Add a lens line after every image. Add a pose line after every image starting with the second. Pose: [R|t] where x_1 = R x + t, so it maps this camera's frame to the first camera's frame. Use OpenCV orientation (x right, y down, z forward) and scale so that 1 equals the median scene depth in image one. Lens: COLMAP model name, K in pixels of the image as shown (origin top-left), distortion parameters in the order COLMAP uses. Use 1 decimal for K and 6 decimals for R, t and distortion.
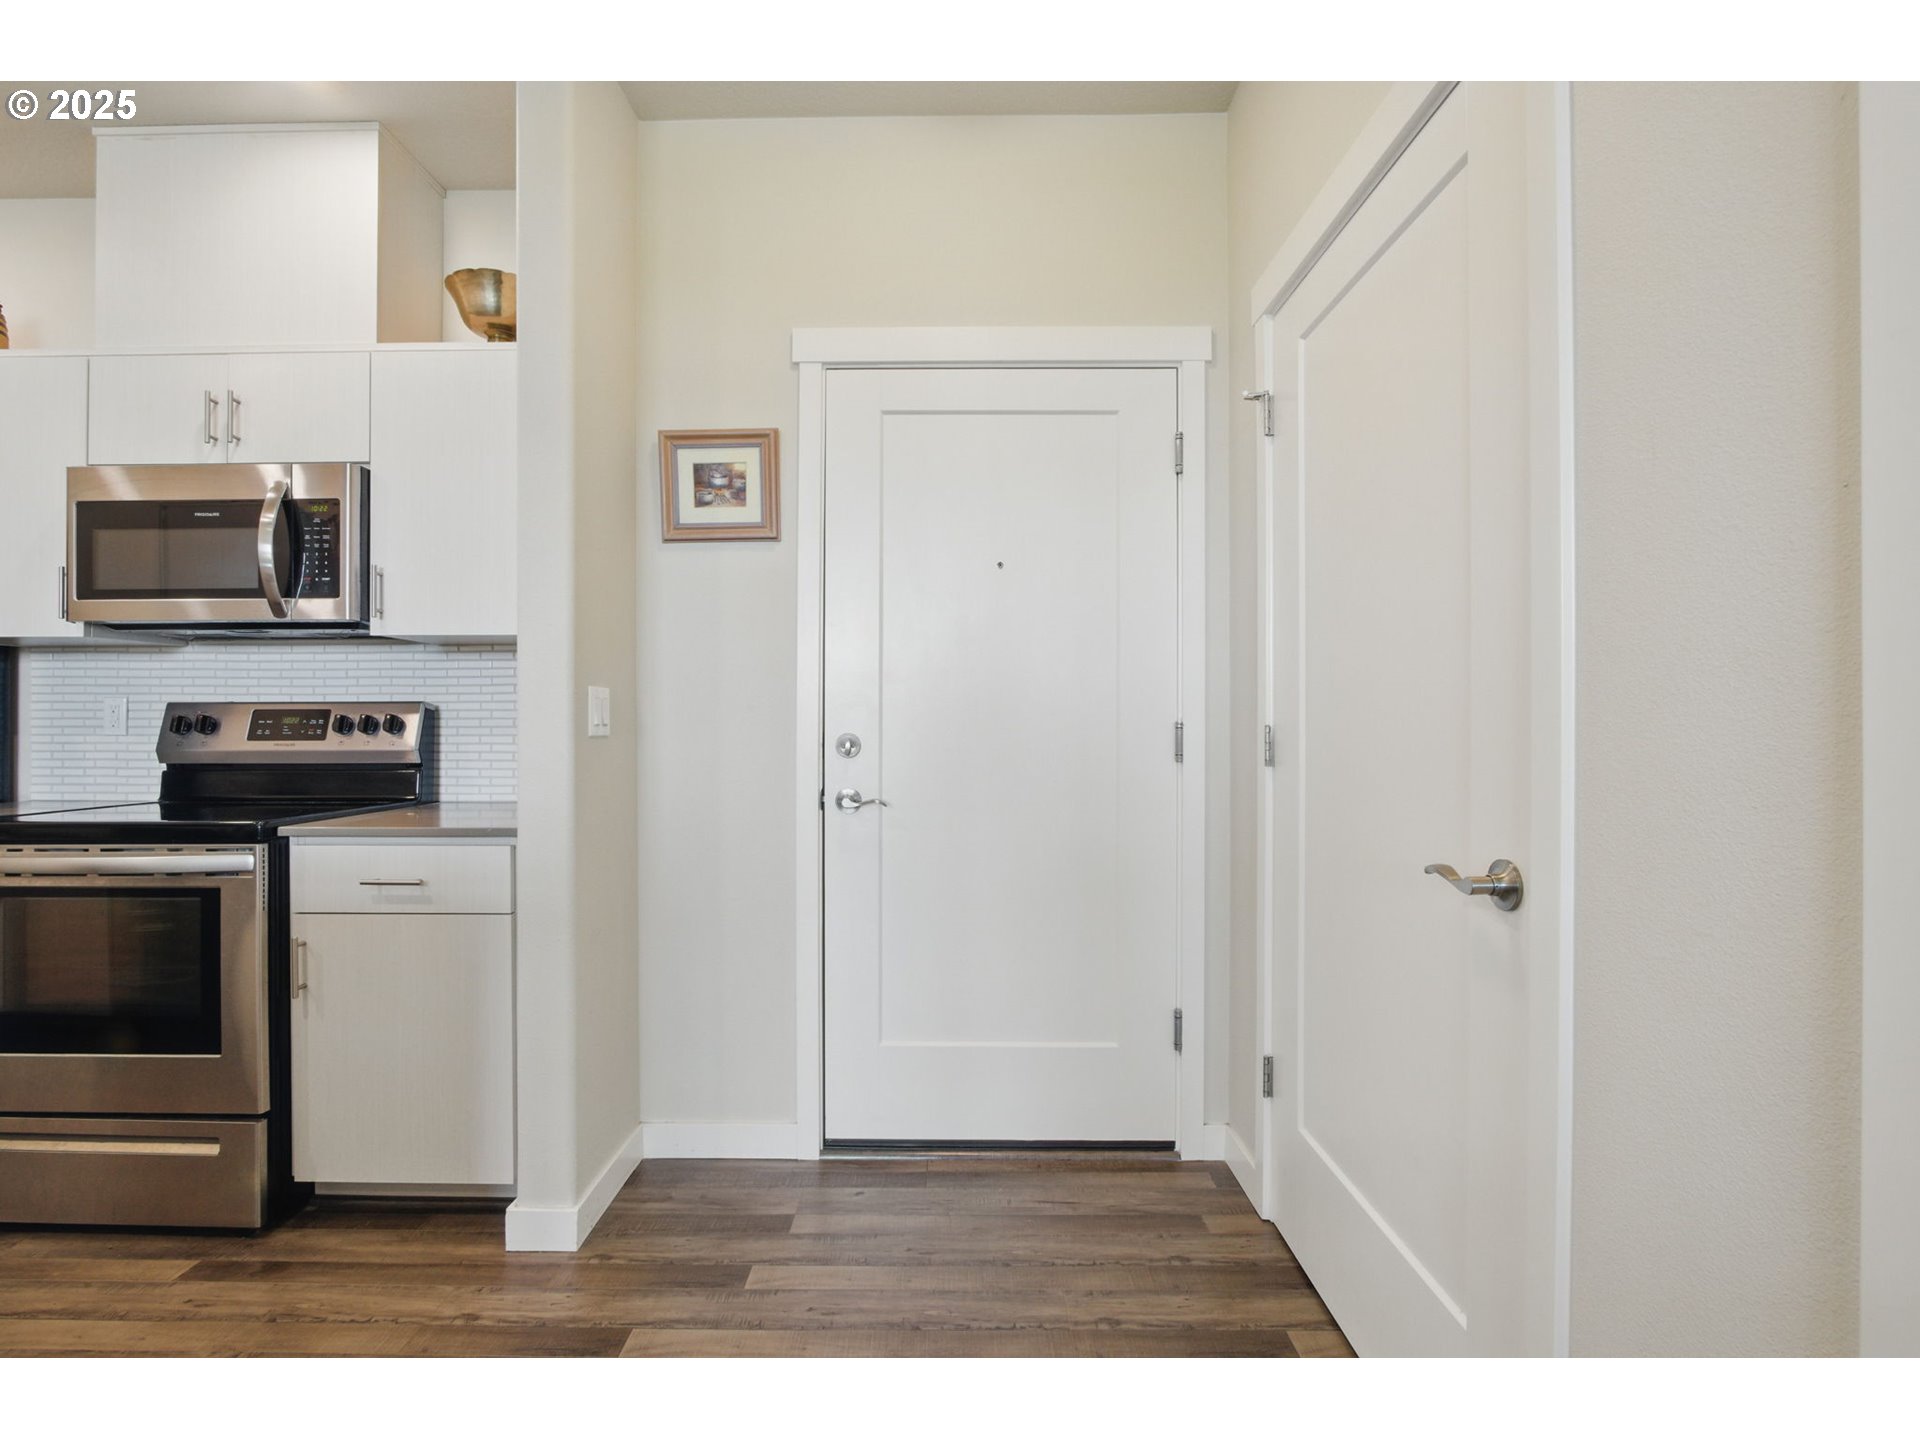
lens RADIAL K [[908.0, 0, 963.0], [0, 908.0, 716.2], [0, 0, 1]] dist [-0.019483, 0.003815]
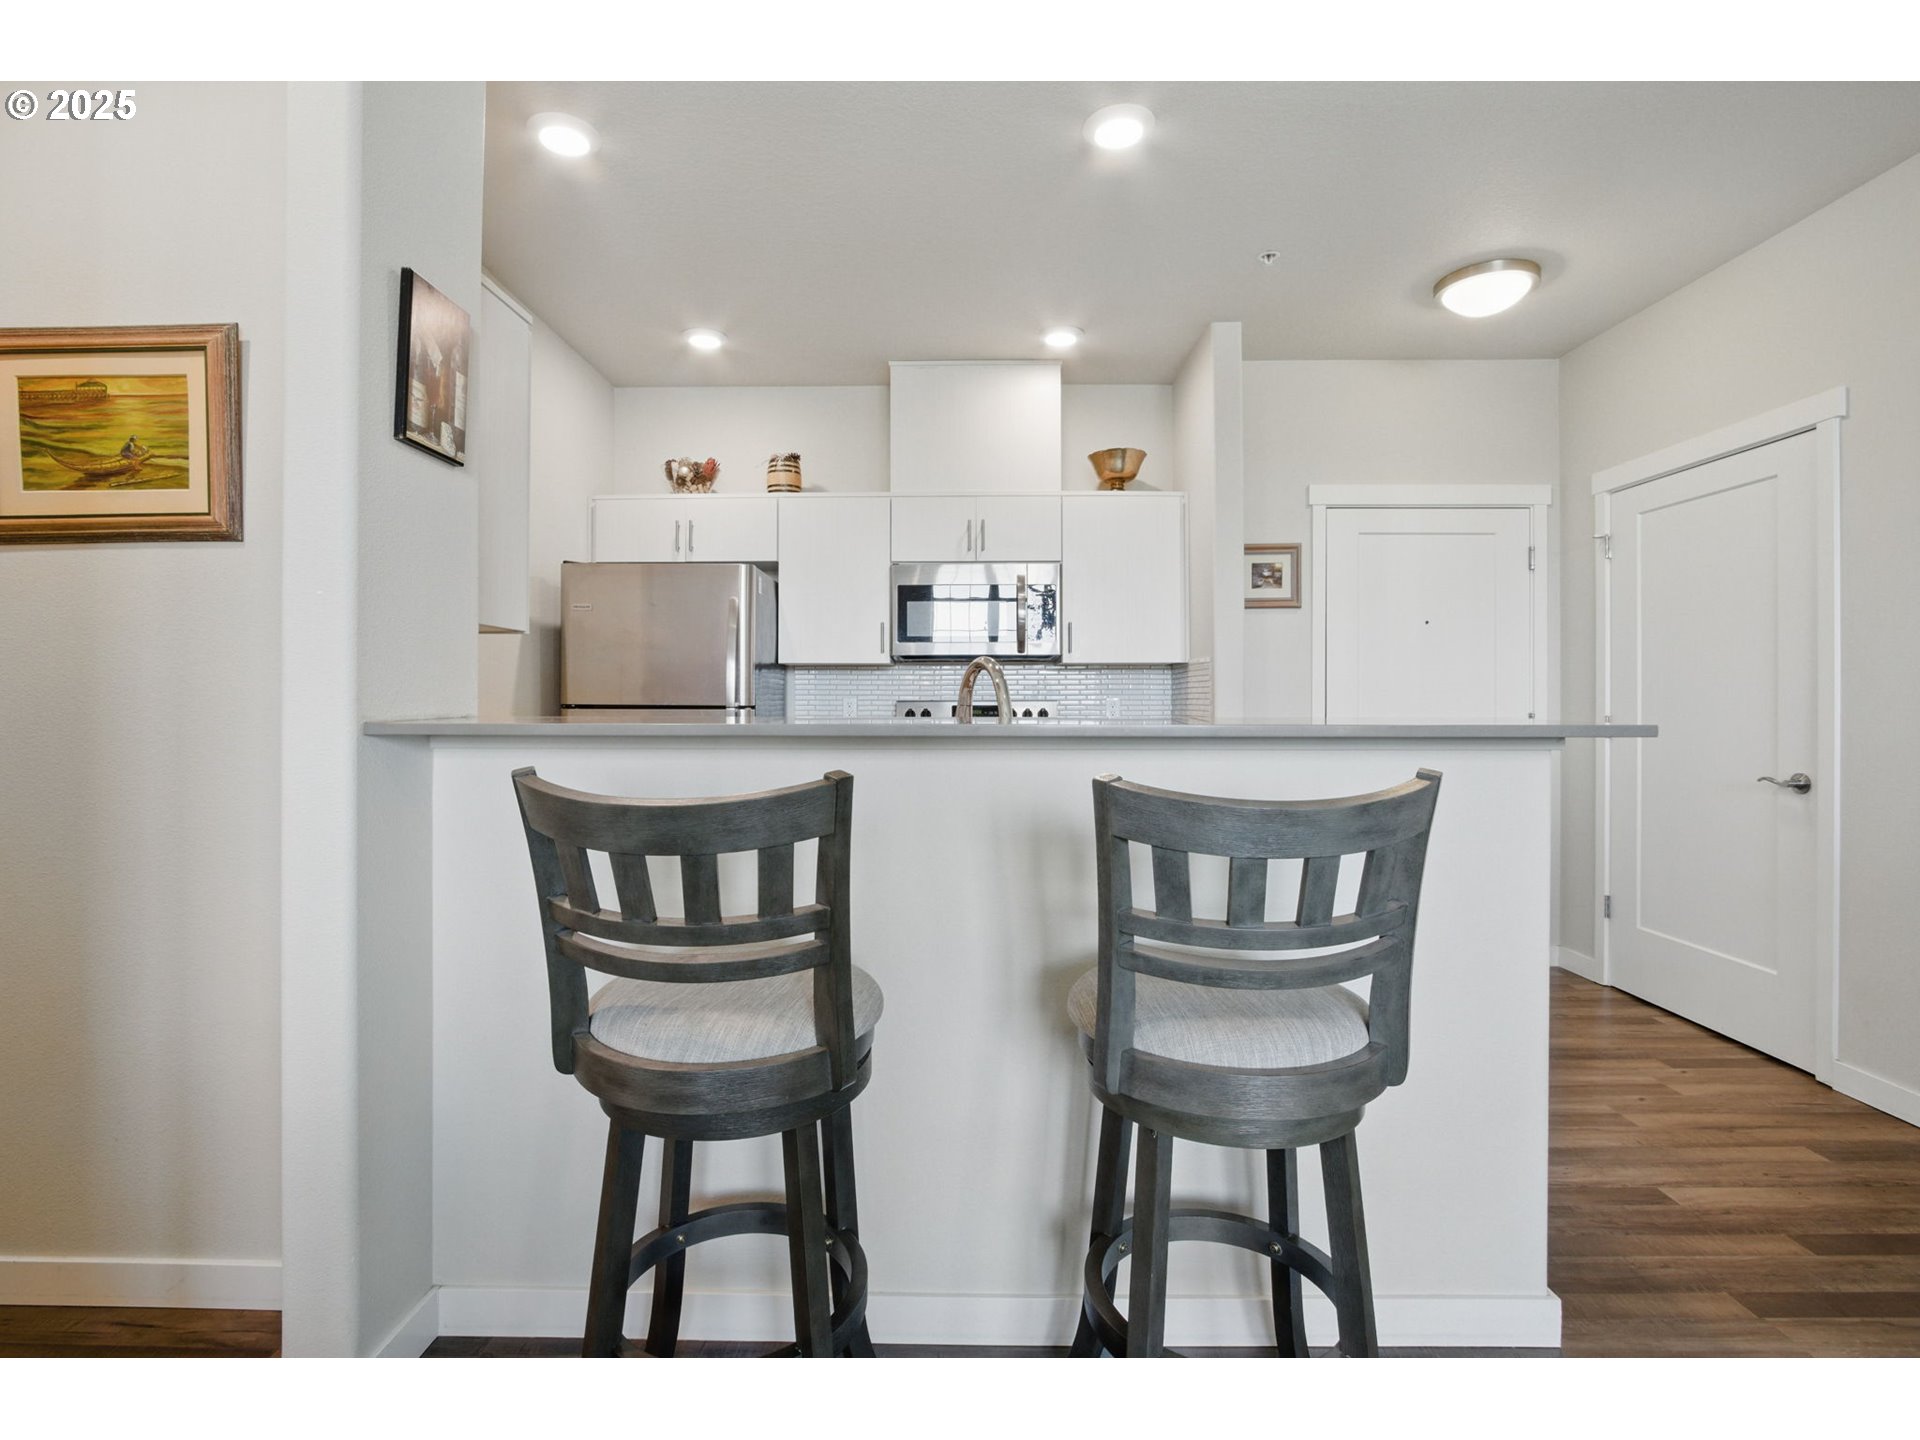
lens RADIAL K [[908.0, 0, 958.1], [0, 908.0, 694.8], [0, 0, 1]] dist [-0.019483, 0.003815]
pose [[0.999999, -0.001319, 0.000385, -0.863606], [0.001321, 0.999994, -0.003346, -0.023686], [-0.000380, 0.003346, 0.999994, -0.727825]]
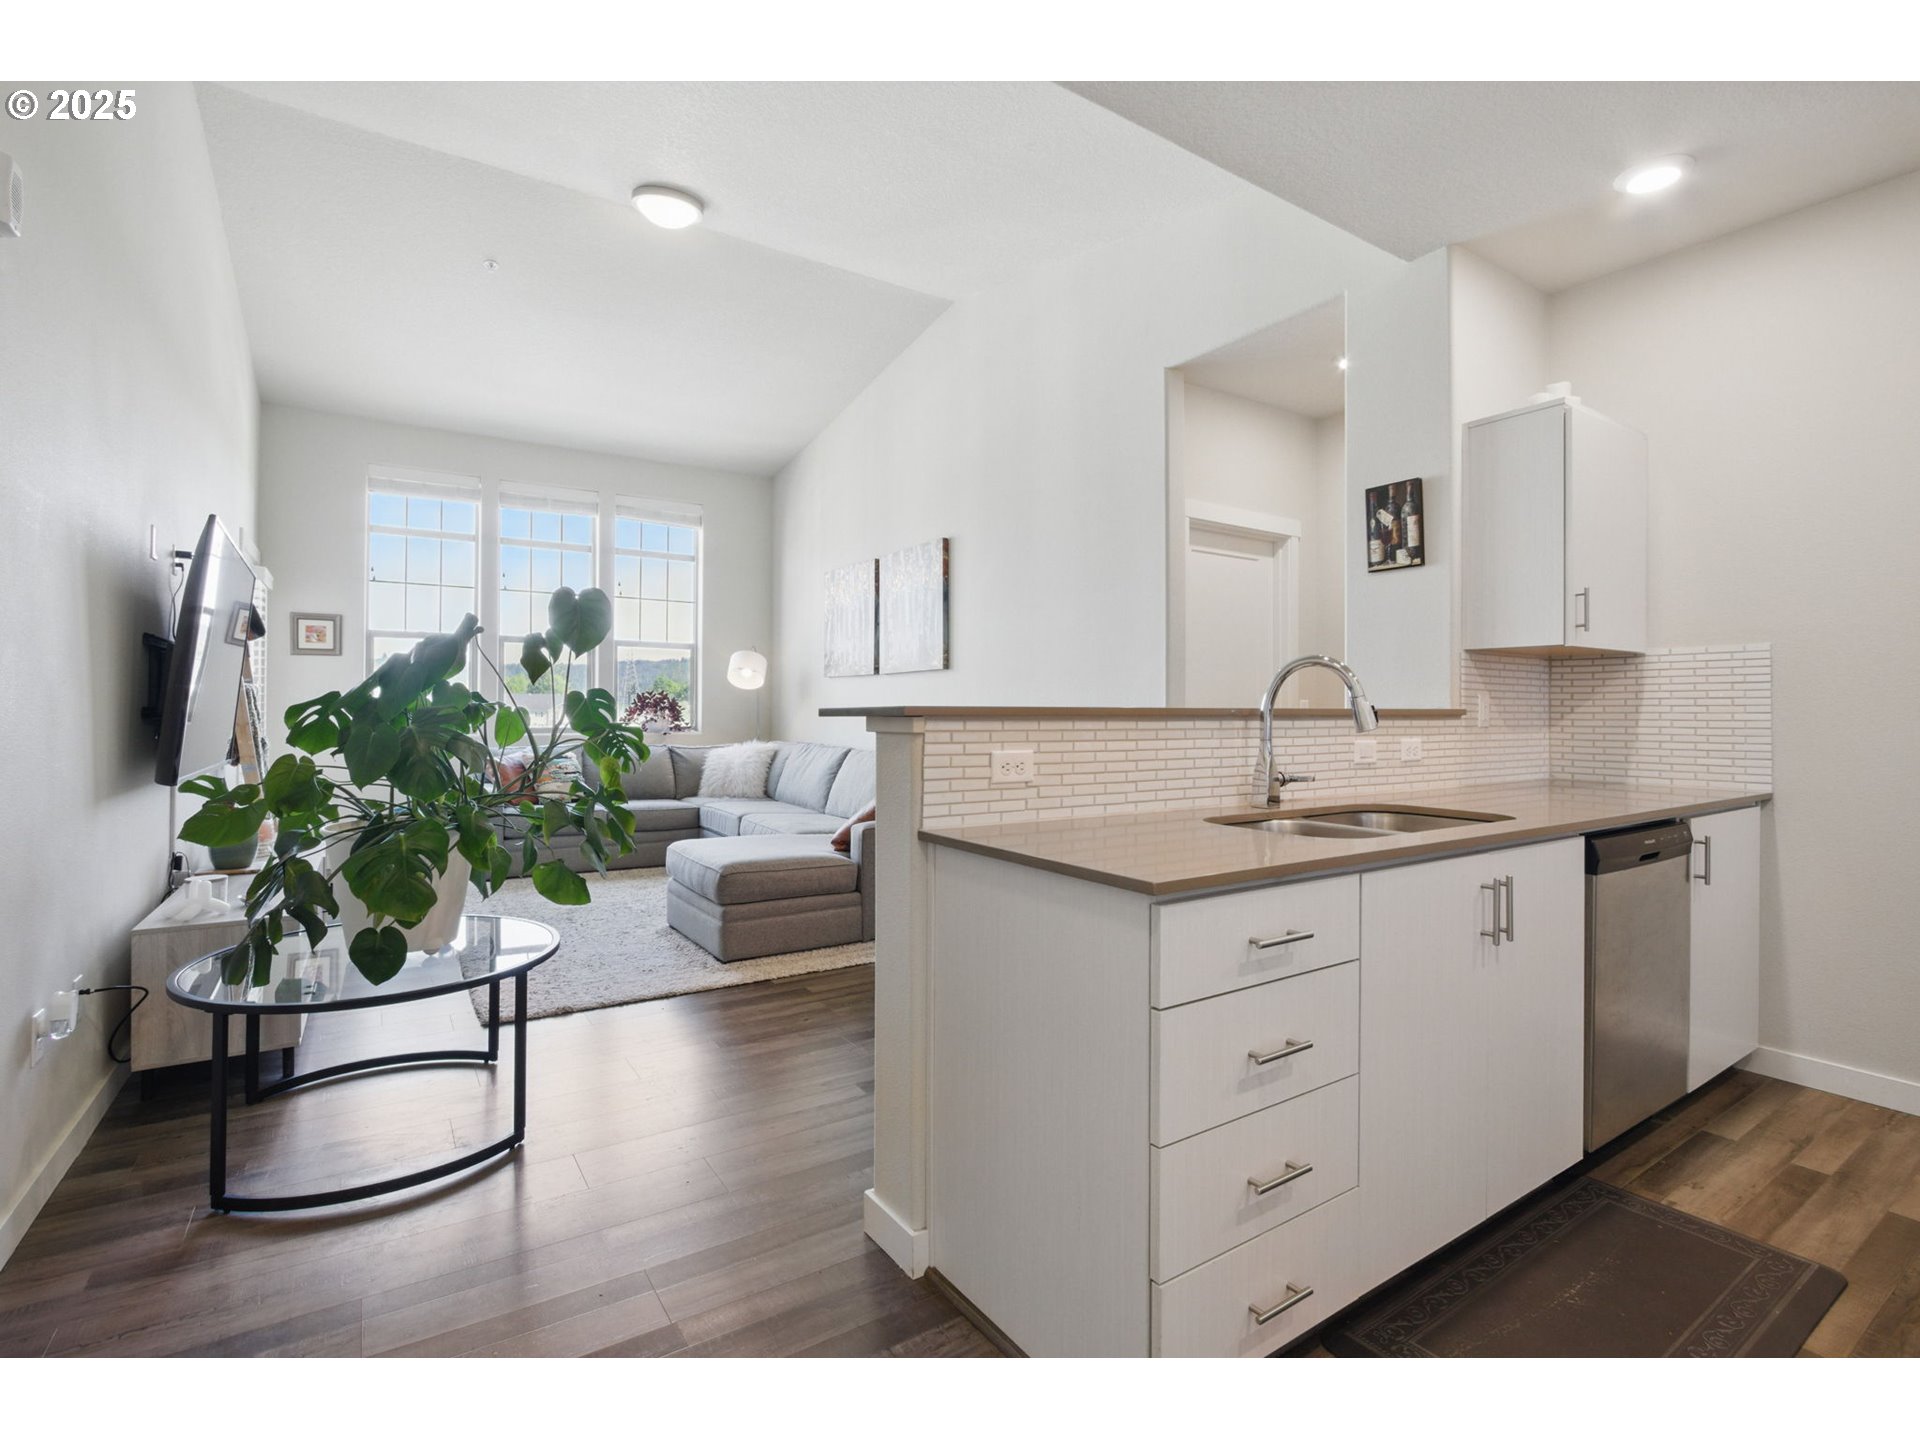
lens RADIAL K [[908.0, 0, 931.4], [0, 908.0, 703.2], [0, 0, 1]] dist [-0.019483, 0.003815]
pose [[-0.845378, -0.008712, -0.534098, 0.042875], [-0.003570, 0.999937, -0.010659, 0.001508], [0.534157, -0.007104, -0.845355, 0.772588]]
